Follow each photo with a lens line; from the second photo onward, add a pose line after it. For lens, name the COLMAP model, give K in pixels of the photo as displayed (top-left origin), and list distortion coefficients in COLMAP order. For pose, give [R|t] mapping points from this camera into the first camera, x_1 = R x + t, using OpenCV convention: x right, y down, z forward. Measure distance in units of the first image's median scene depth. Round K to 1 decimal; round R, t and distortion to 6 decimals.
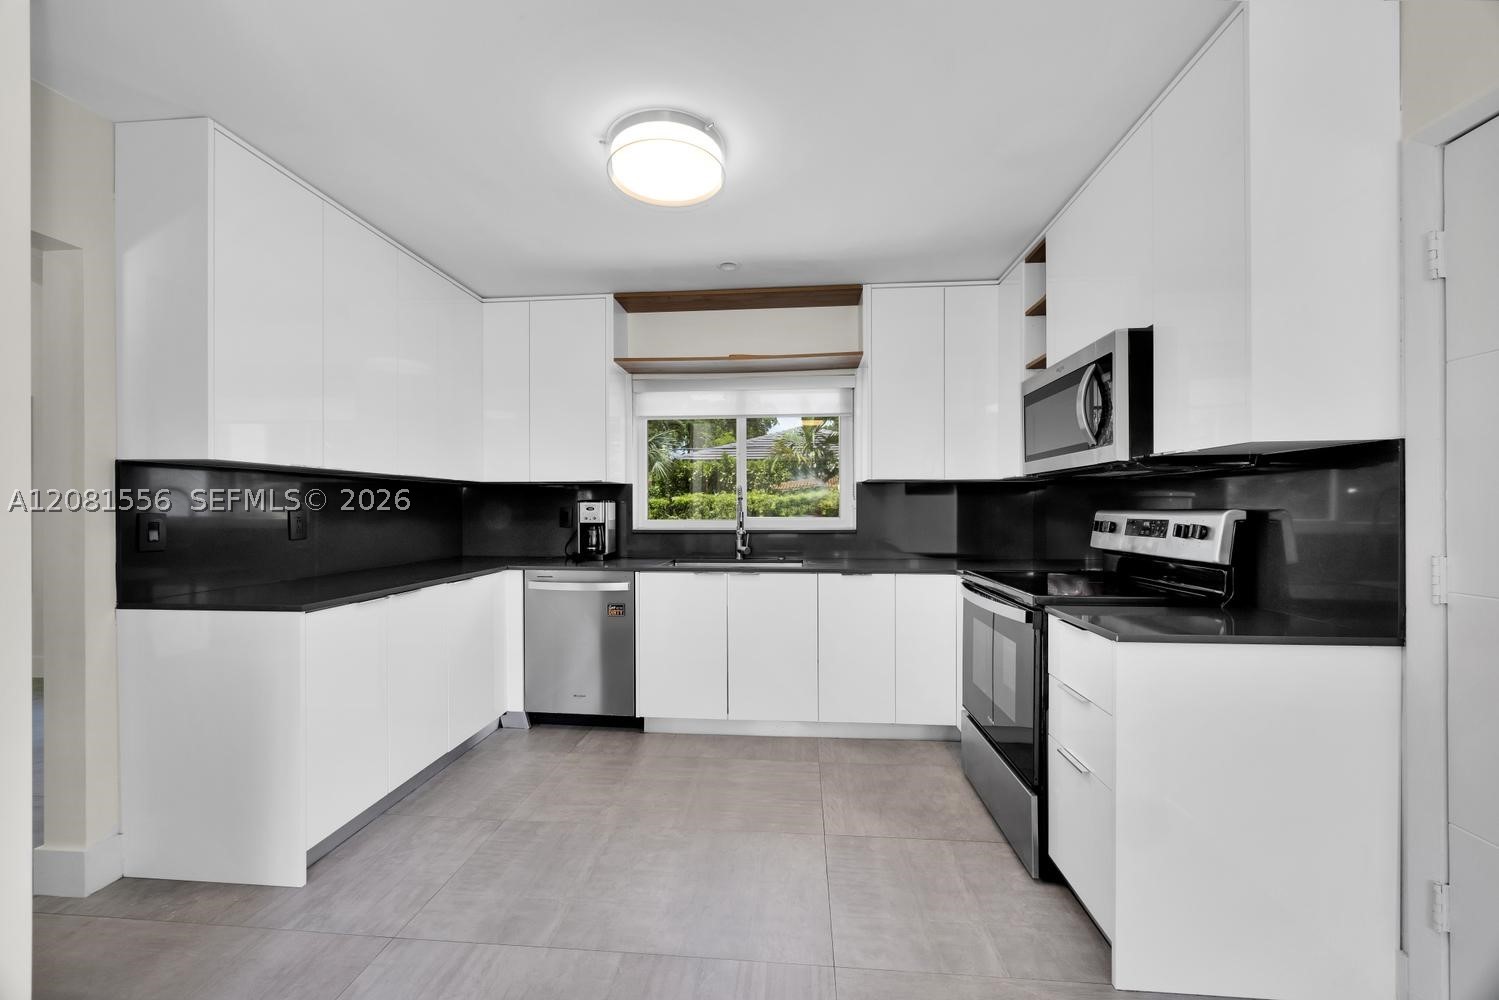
lens RADIAL K [[555.0, 0, 753.5], [0, 555.0, 509.4], [0, 0, 1]] dist [-0.006722, 0.000237]
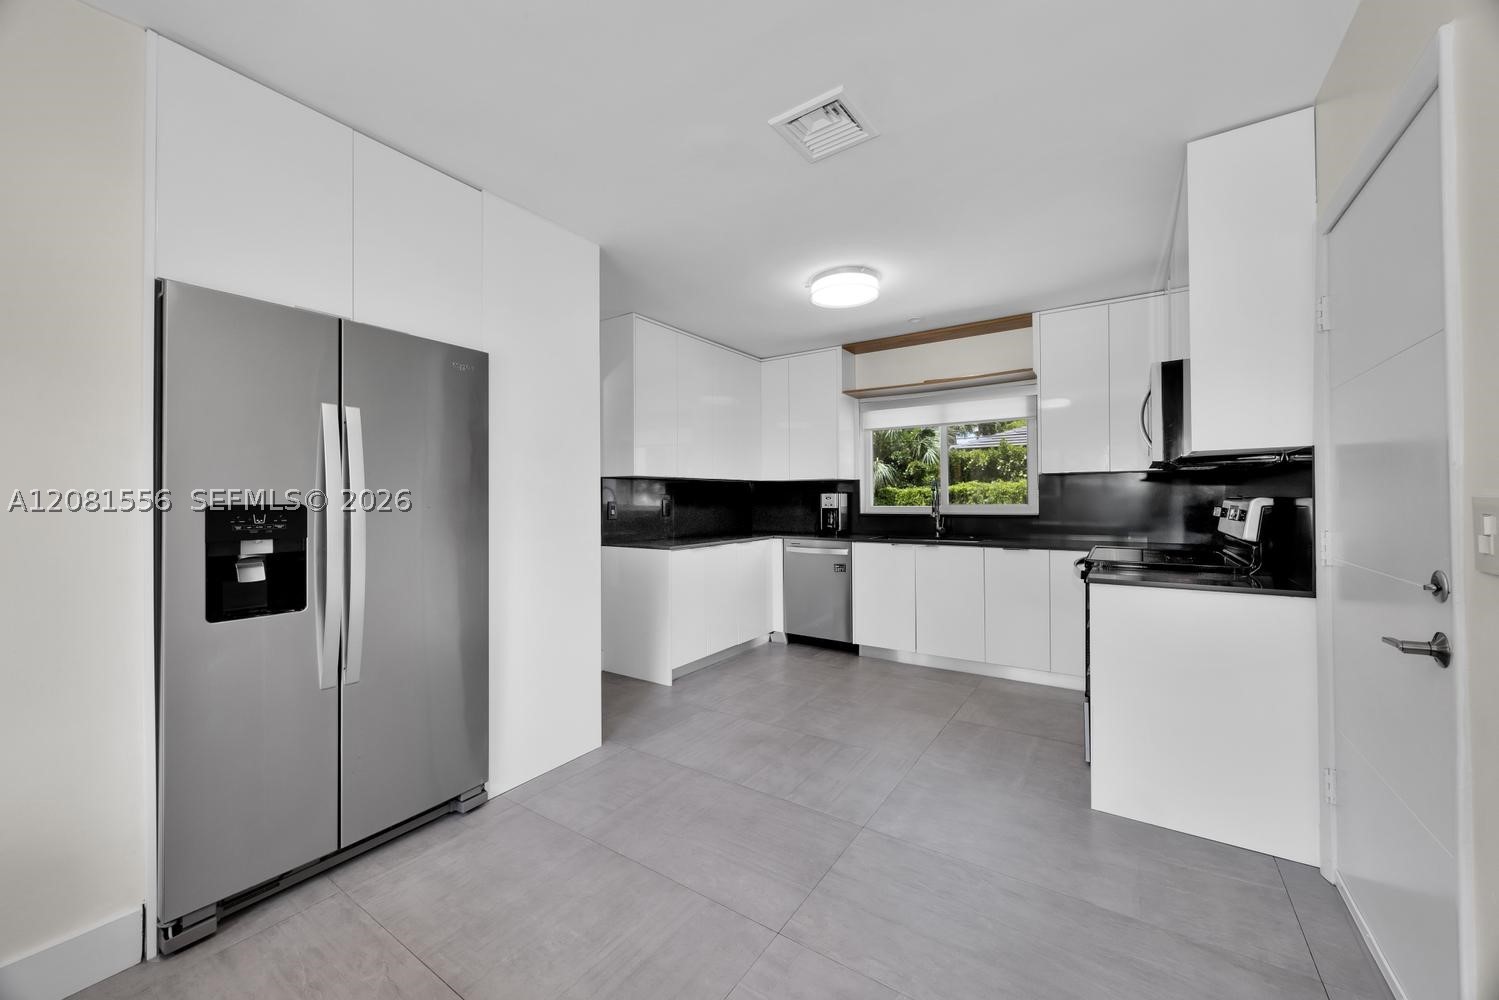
lens RADIAL K [[555.0, 0, 750.5], [0, 555.0, 497.5], [0, 0, 1]] dist [-0.006722, 0.000237]
pose [[0.864935, -0.005011, -0.501858, 0.265543], [0.004545, 0.999987, -0.002151, -0.000847], [0.501863, -0.000421, 0.864947, -0.353039]]
